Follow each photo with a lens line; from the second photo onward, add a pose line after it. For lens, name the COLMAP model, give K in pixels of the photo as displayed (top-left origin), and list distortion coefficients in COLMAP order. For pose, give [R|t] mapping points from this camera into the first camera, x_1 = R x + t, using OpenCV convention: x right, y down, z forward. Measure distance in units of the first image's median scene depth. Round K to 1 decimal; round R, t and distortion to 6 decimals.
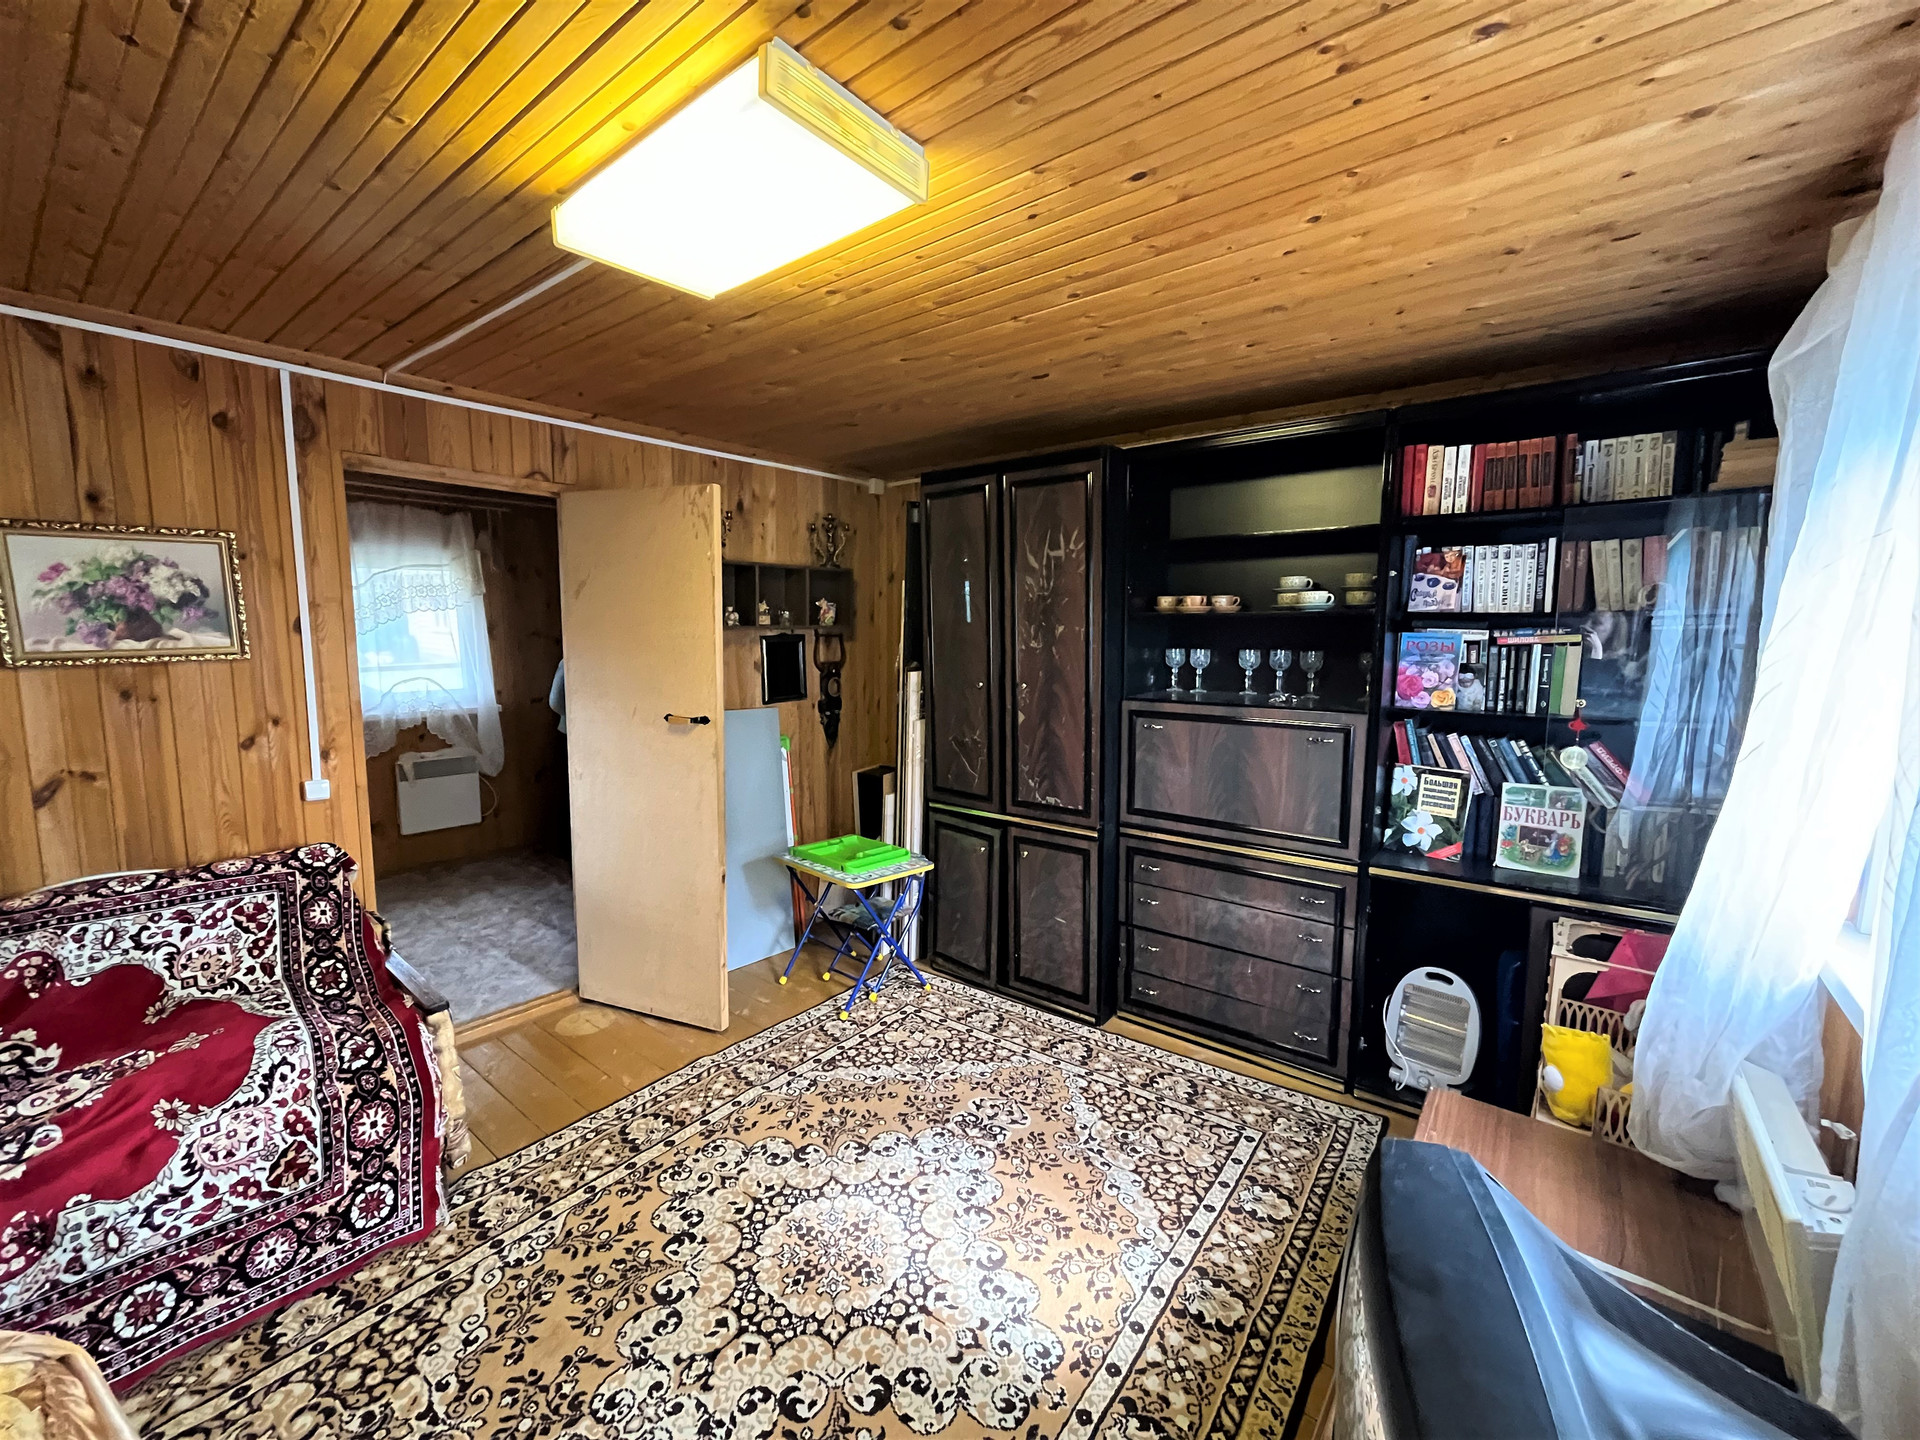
lens RADIAL K [[776.8, 0, 950.6], [0, 776.8, 723.6], [0, 0, 1]] dist [-0.001004, -0.000637]
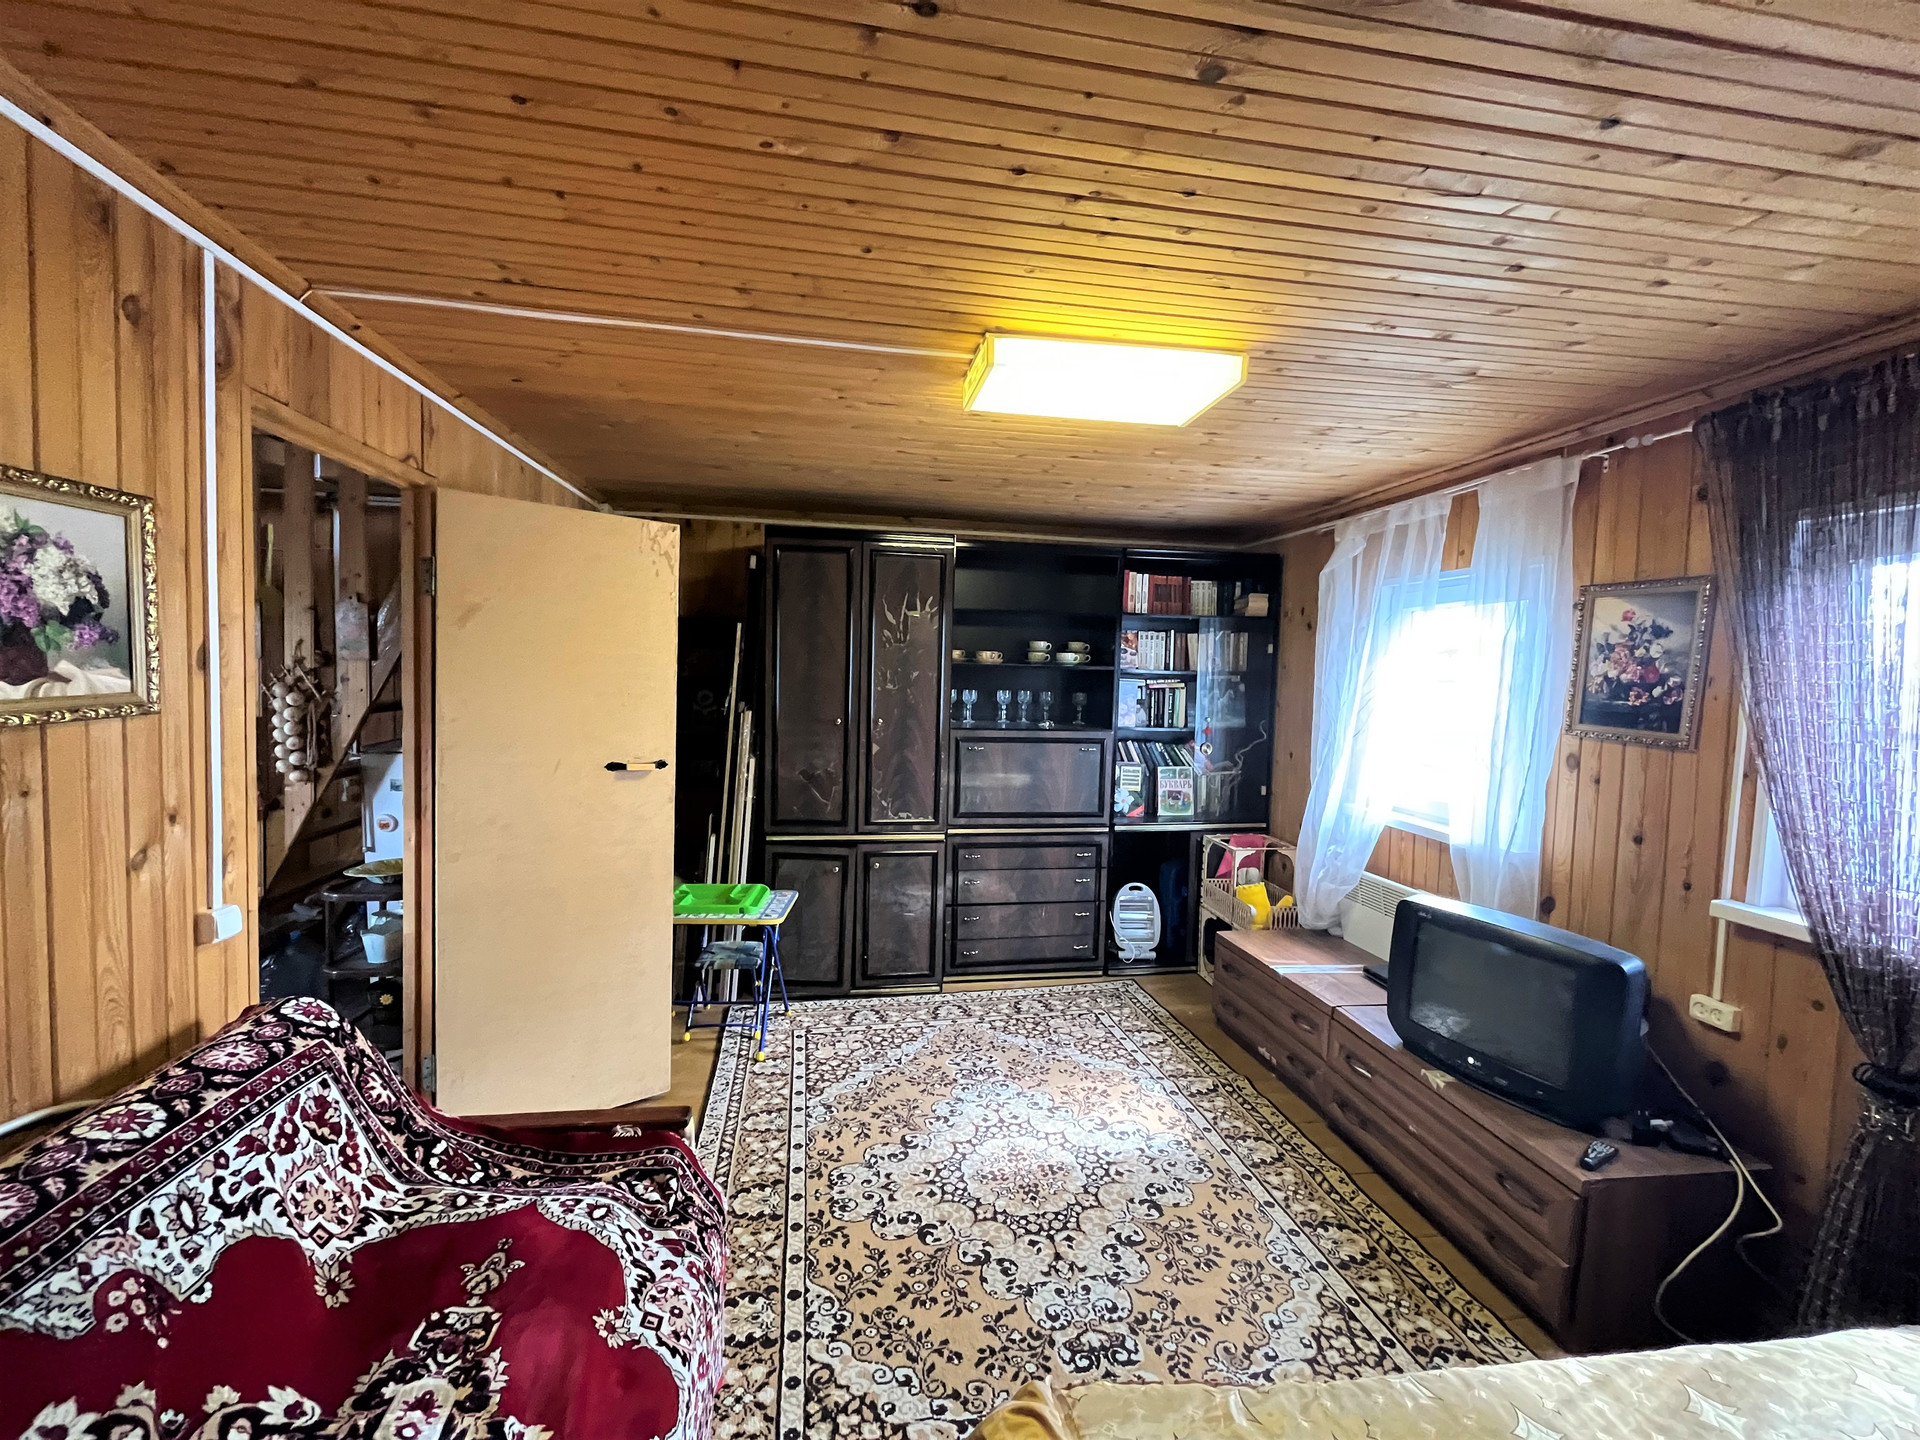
lens RADIAL K [[776.8, 0, 951.2], [0, 776.8, 723.7], [0, 0, 1]] dist [-0.001004, -0.000637]
pose [[0.676040, -0.033494, 0.736103, -1.004610], [0.064791, 0.997799, -0.014103, -0.030676], [-0.734011, 0.057227, 0.676723, 0.173414]]
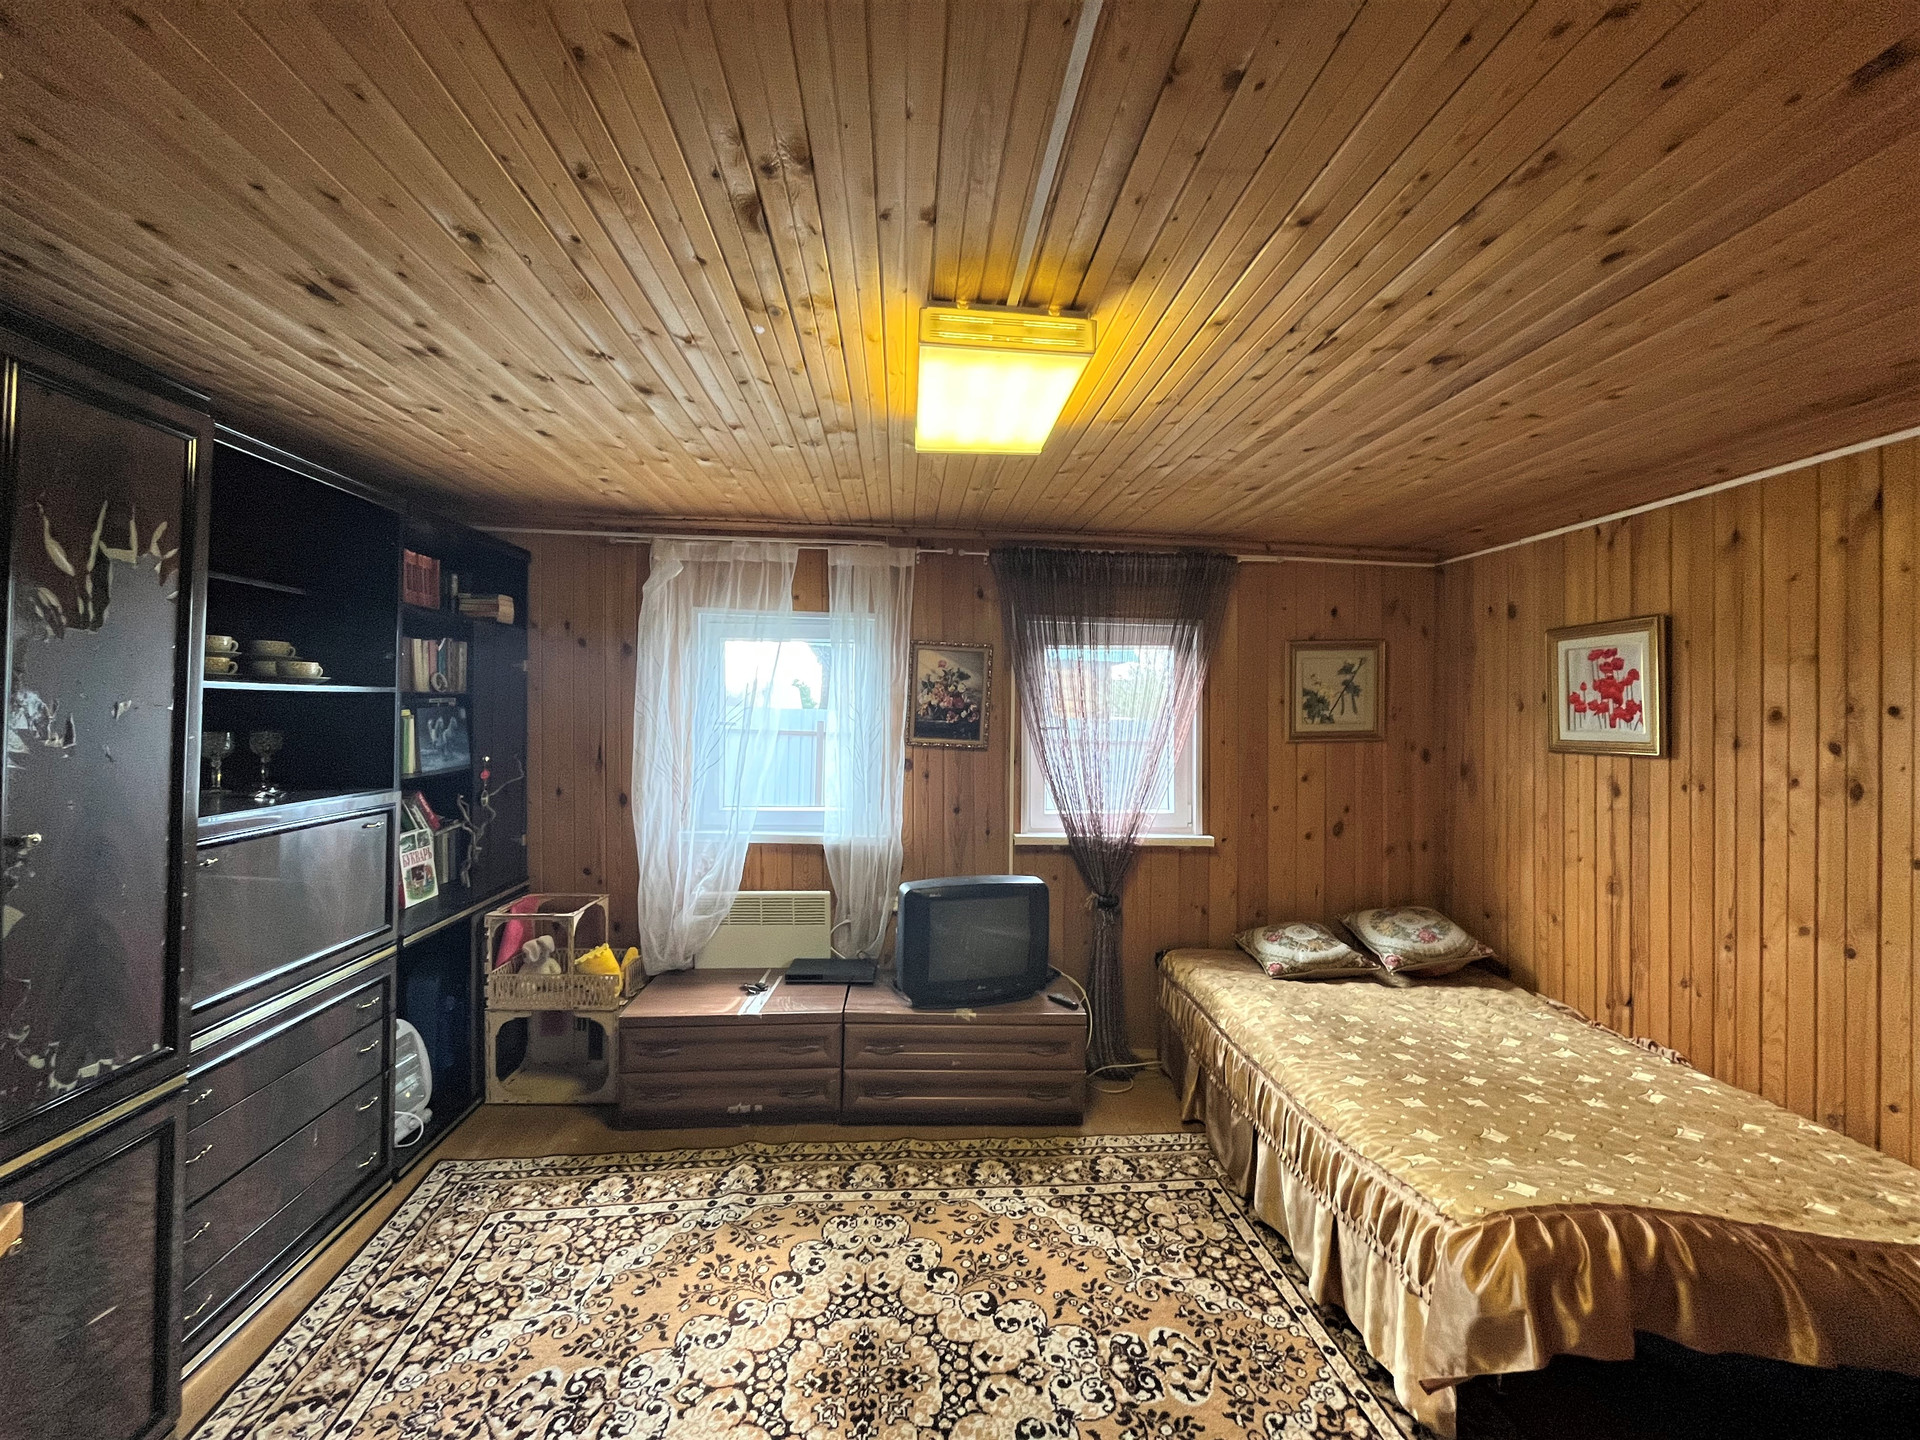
lens RADIAL K [[776.8, 0, 952.6], [0, 776.8, 724.3], [0, 0, 1]] dist [-0.001004, -0.000637]
pose [[-0.670068, -0.028784, 0.741742, -0.795495], [0.067987, 0.992668, 0.099939, -0.170758], [-0.739180, 0.117395, -0.663198, 1.287975]]
